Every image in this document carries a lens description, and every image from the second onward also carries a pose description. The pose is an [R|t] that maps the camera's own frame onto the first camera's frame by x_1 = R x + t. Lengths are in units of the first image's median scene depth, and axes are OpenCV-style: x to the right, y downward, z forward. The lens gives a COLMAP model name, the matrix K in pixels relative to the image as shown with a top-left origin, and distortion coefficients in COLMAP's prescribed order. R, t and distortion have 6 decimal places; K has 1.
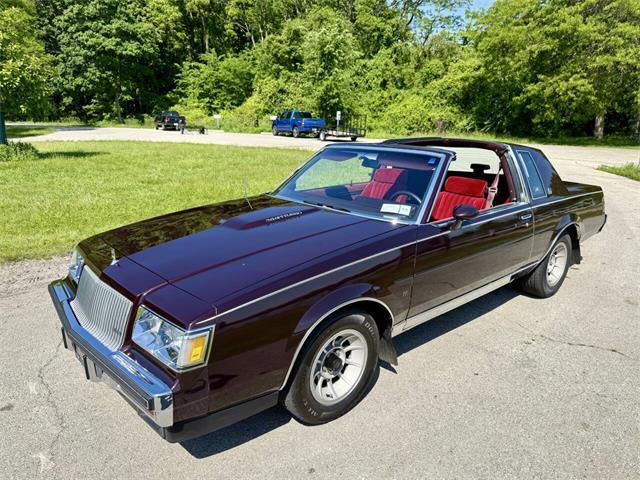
lens RADIAL K [[456.1, 0, 321.0], [0, 456.1, 242.1], [0, 0, 1]] dist [0.032220, -0.047495]
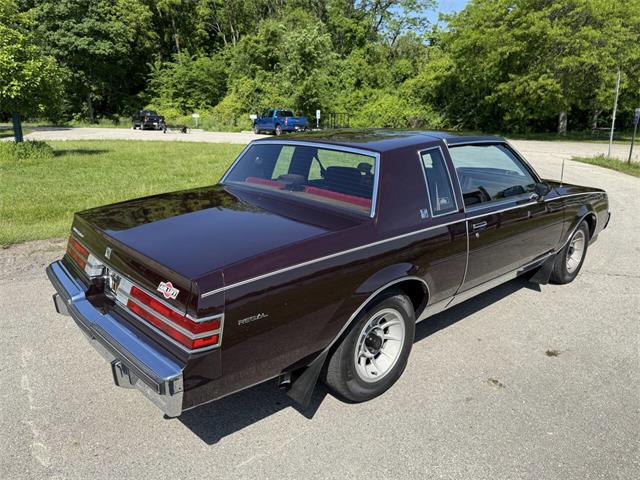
lens RADIAL K [[456.1, 0, 321.0], [0, 456.1, 242.1], [0, 0, 1]] dist [0.032220, -0.047495]
pose [[0.997180, -0.025241, 0.070673, -0.027764], [0.025188, 0.999681, 0.001641, 0.007136], [-0.070692, 0.000144, 0.997498, -0.020417]]
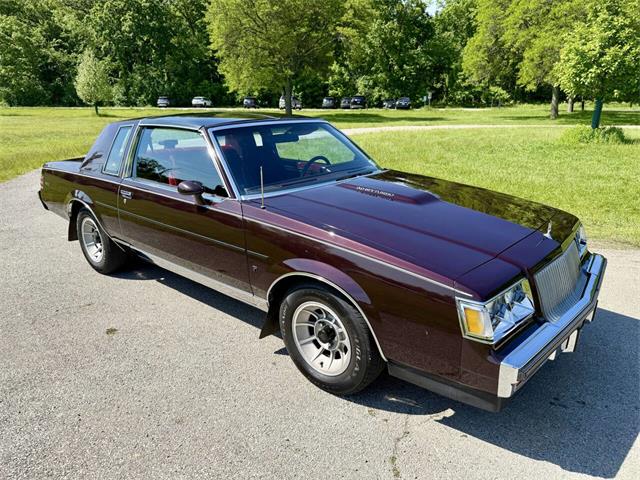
lens RADIAL K [[452.7, 0, 323.8], [0, 452.7, 242.6], [0, 0, 1]] dist [0.022062, -0.025645]
pose [[0.209910, 0.279246, -0.936995, 0.068978], [-0.252234, 0.941373, 0.224043, -0.011360], [0.944625, 0.189313, 0.268039, 0.048761]]
